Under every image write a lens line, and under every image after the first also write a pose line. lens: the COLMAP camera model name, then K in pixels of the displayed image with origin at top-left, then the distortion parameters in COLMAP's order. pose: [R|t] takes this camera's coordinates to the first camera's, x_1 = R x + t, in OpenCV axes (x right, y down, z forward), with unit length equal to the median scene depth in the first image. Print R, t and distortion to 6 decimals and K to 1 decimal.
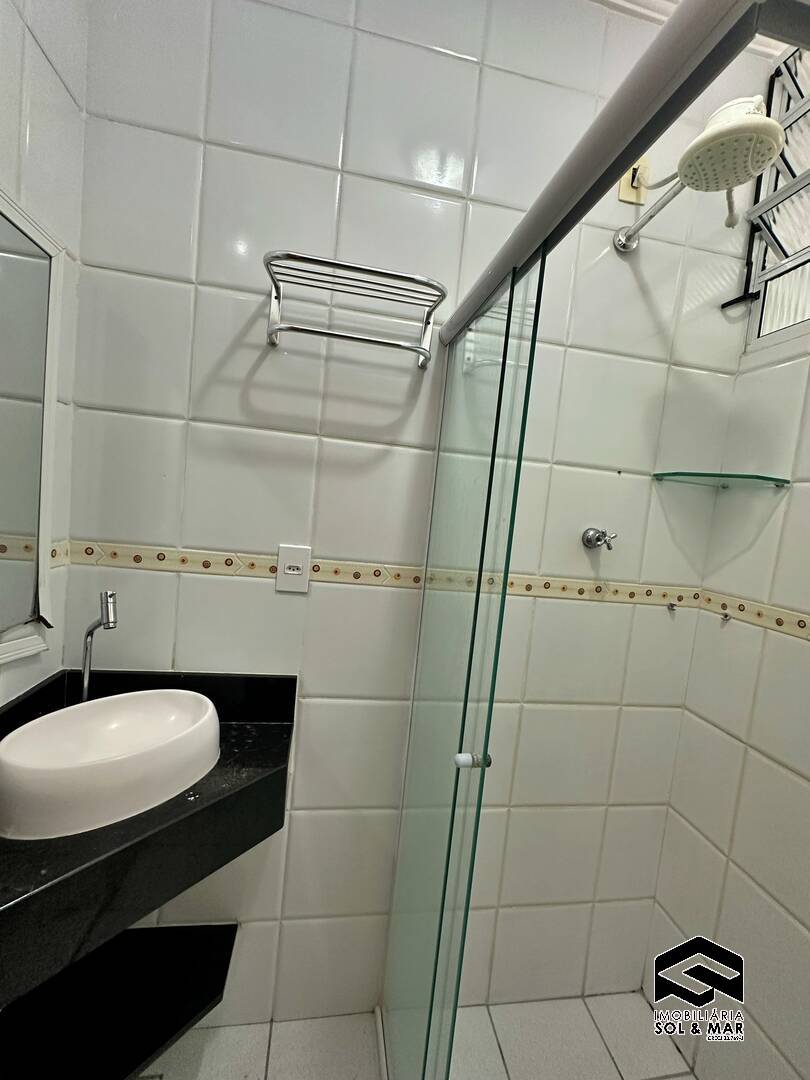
lens RADIAL K [[431.9, 0, 405.0], [0, 431.9, 540.0], [0, 0, 1]] dist [0.000426, 0.000510]
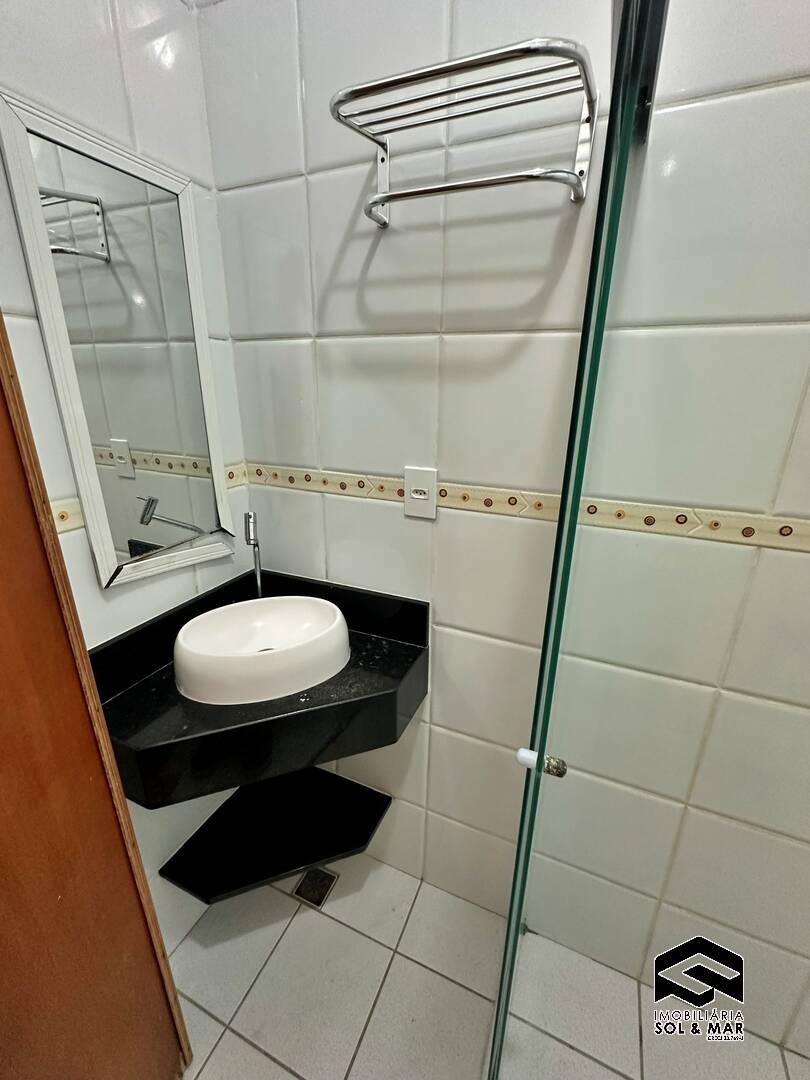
lens RADIAL K [[444.3, 0, 408.6], [0, 444.3, 535.4], [0, 0, 1]] dist [0.000168, 0.000190]
pose [[0.845356, 0.087482, -0.526991, 0.235859], [0.028797, 0.977603, 0.208478, -0.044105], [0.533426, -0.191414, 0.823904, 0.199200]]
